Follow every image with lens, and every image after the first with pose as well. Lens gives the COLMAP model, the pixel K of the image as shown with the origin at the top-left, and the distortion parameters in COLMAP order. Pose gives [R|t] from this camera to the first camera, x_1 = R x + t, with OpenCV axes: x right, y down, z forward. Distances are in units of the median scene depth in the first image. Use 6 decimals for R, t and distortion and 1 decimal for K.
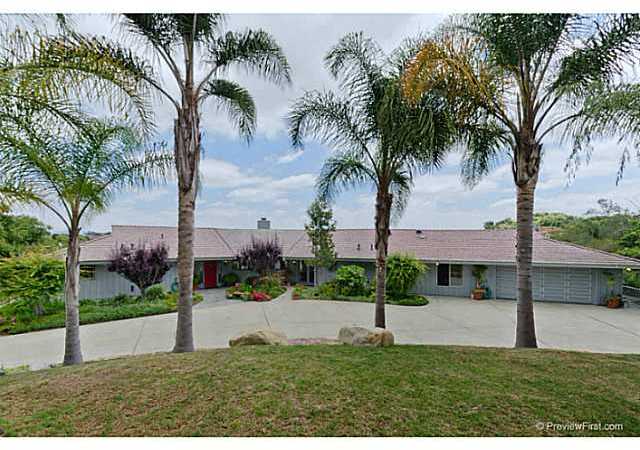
lens RADIAL K [[318.4, 0, 320.2], [0, 318.4, 236.4], [0, 0, 1]] dist [0.036049, 0.000132]
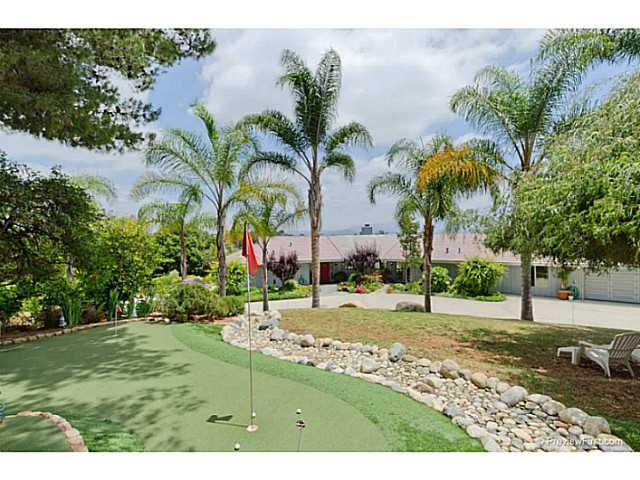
lens RADIAL K [[495.8, 0, 320.0], [0, 495.8, 240.0], [0, 0, 1]] dist [-0.001799, -0.000285]
pose [[0.949742, -0.009821, -0.312881, 0.306809], [0.026146, 0.998504, 0.048025, -0.127460], [0.311941, -0.053792, 0.948578, -1.037905]]
